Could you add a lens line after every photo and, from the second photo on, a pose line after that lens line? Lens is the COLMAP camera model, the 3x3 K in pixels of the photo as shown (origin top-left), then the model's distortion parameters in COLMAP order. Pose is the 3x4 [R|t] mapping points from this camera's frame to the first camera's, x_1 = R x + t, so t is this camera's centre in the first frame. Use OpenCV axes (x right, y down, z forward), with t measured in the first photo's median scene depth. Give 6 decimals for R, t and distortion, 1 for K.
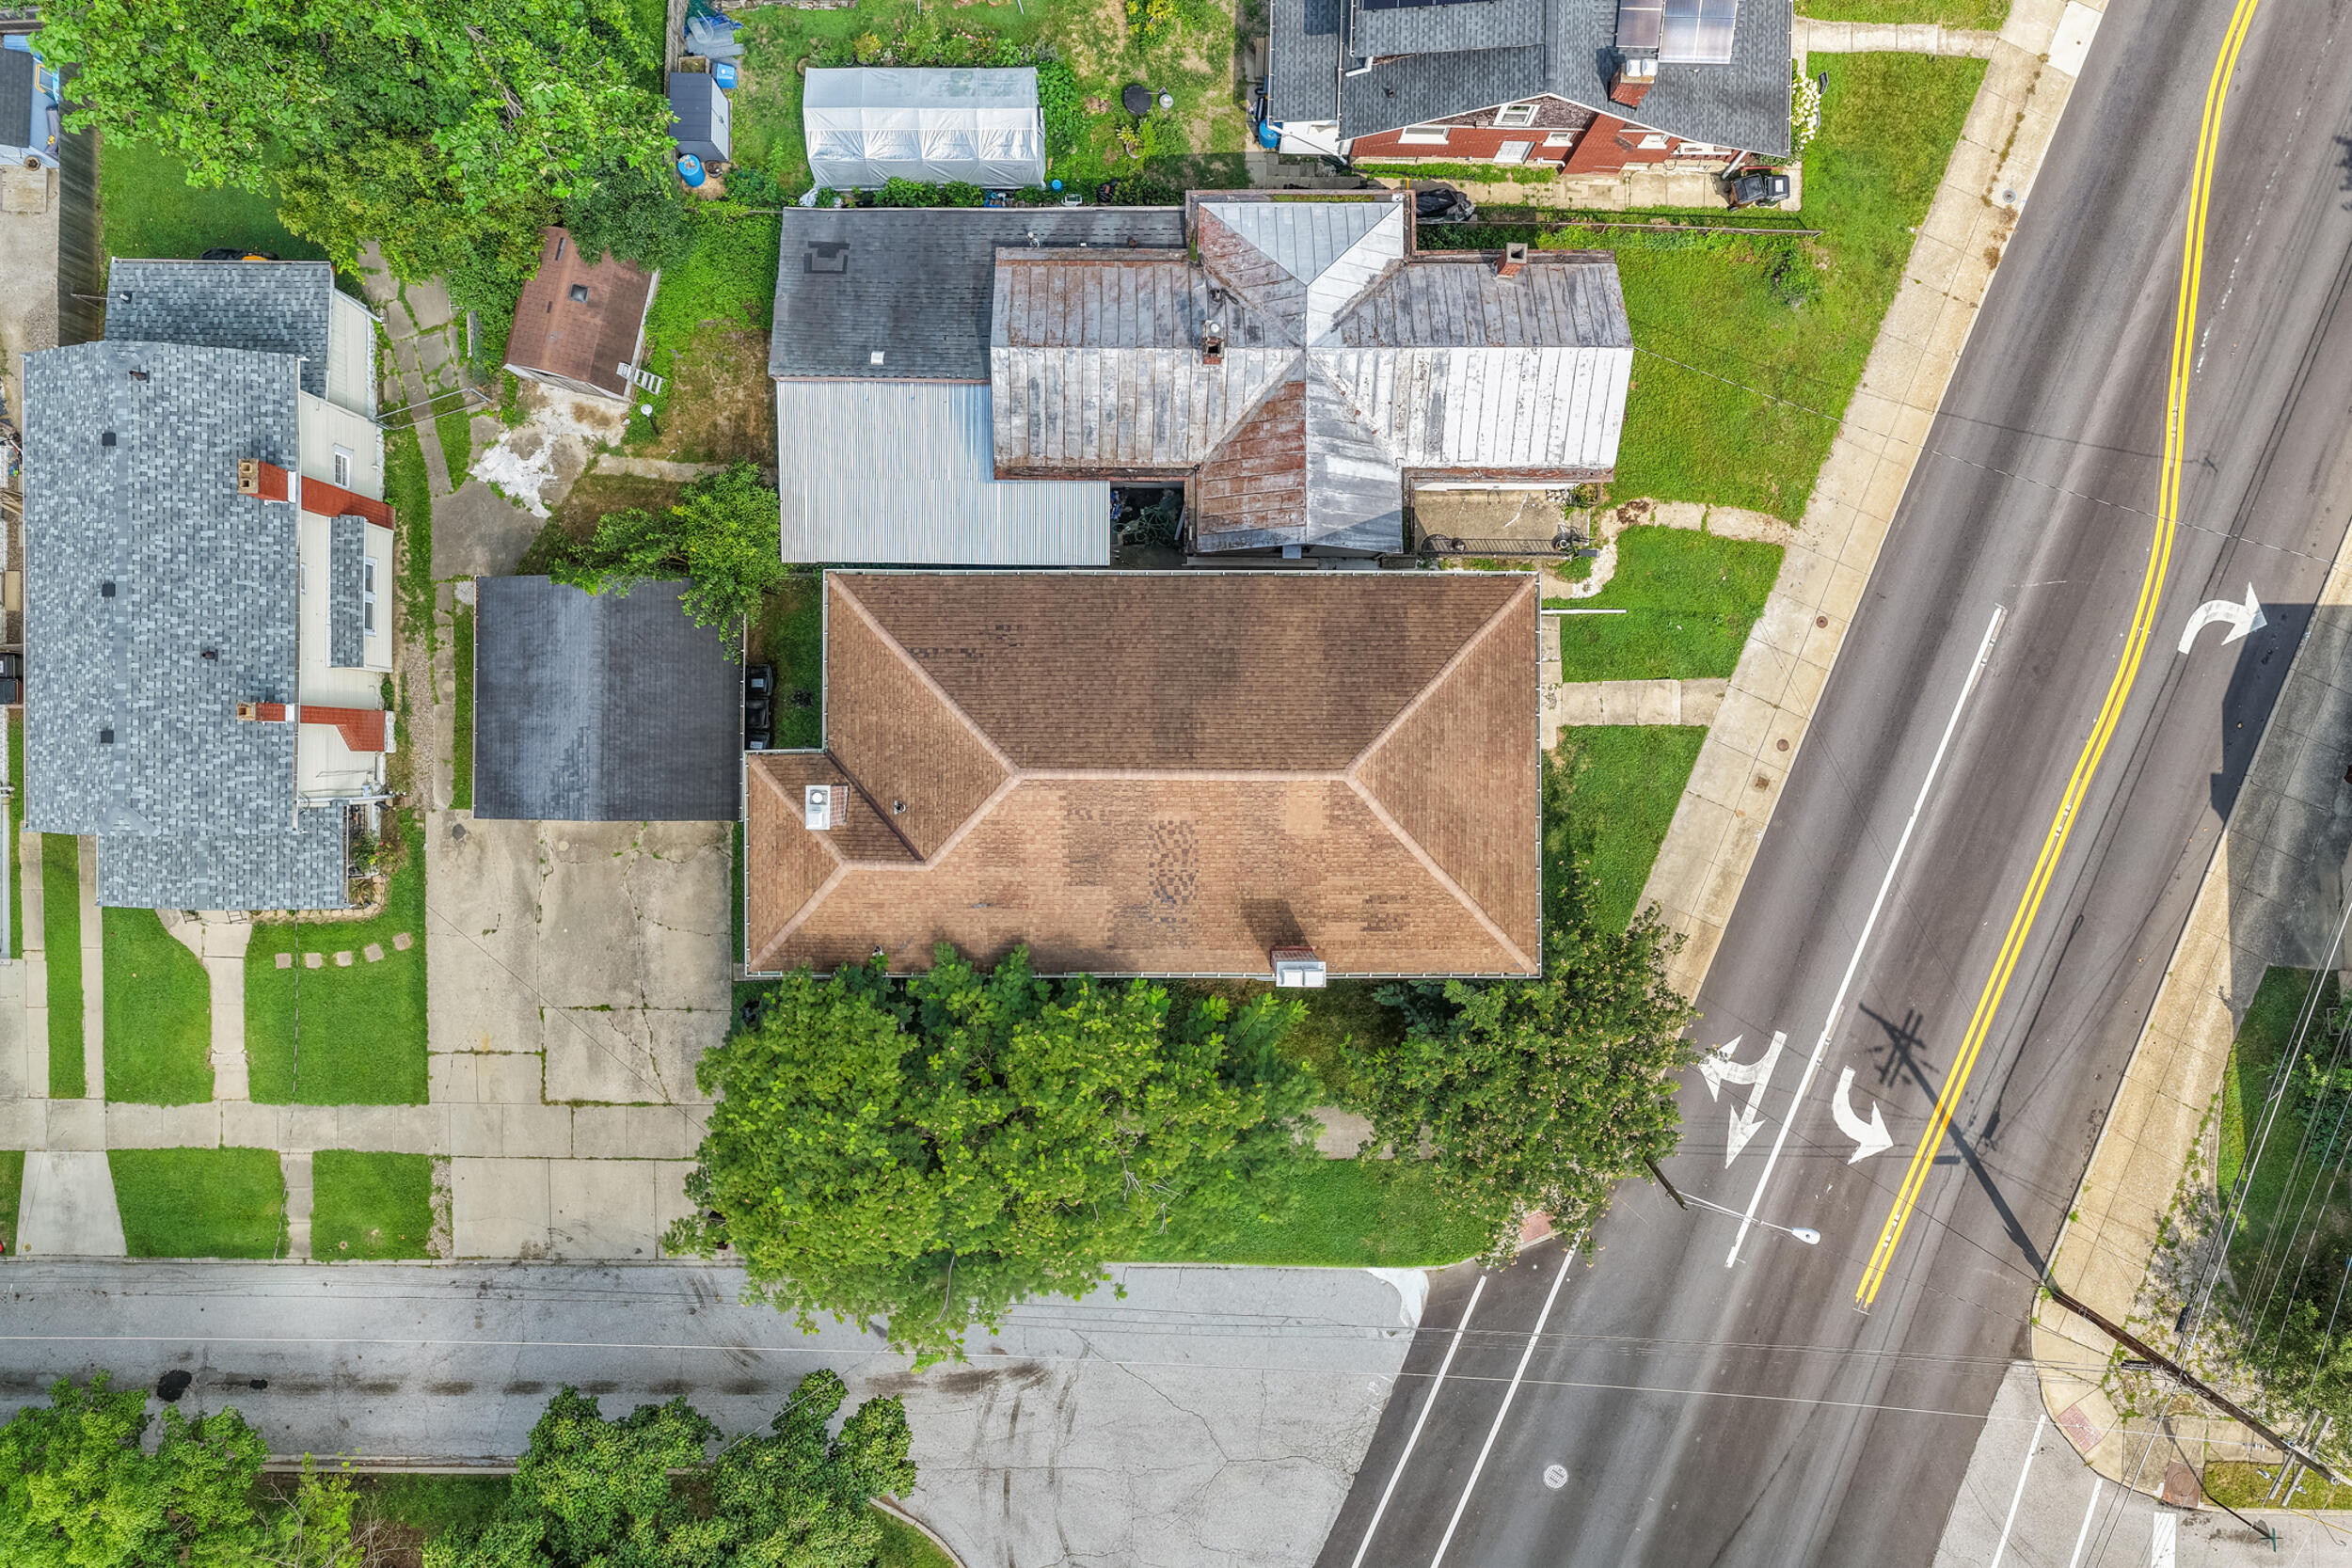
lens RADIAL K [[1960.7, 0, 1175.0], [0, 1960.7, 787.2], [0, 0, 1]] dist [0.000793, 0.005910]
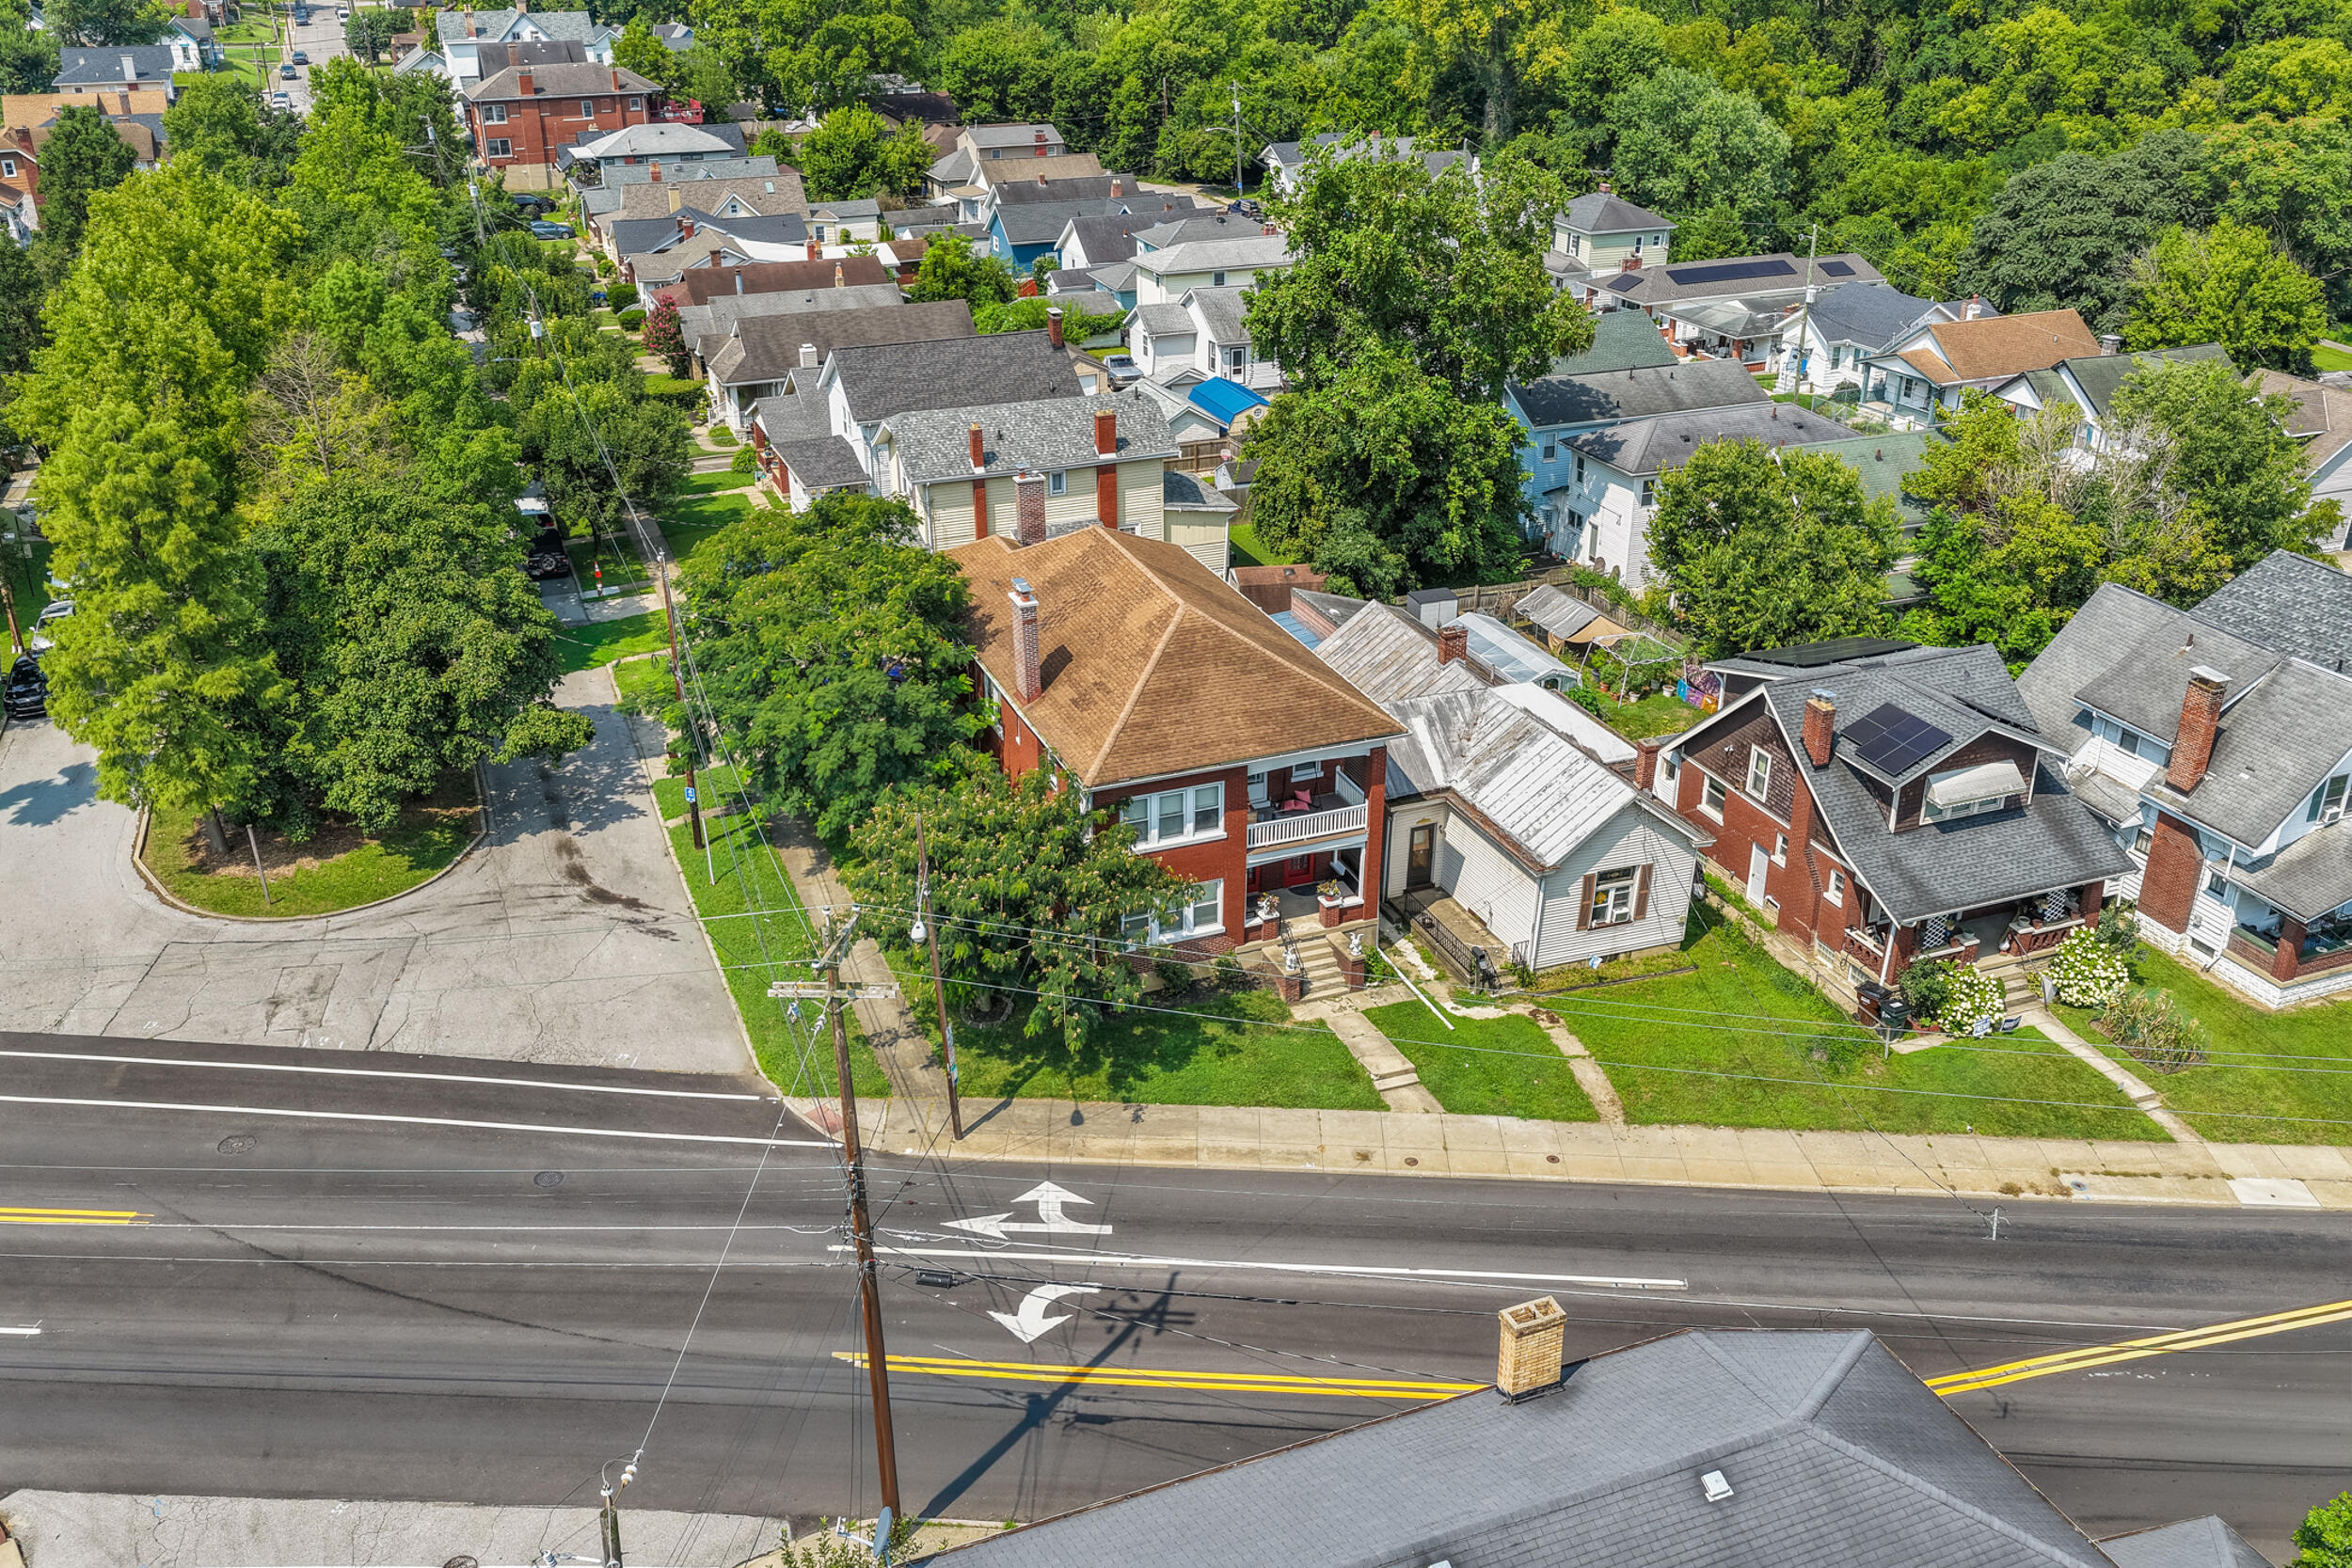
lens RADIAL K [[1960.7, 0, 1179.8], [0, 1960.7, 784.5], [0, 0, 1]] dist [0.000793, 0.005910]
pose [[0.376907, 0.398242, -0.836268, 0.959367], [-0.926245, 0.158694, -0.341887, 0.359800], [-0.003443, 0.903449, 0.428683, 0.458910]]
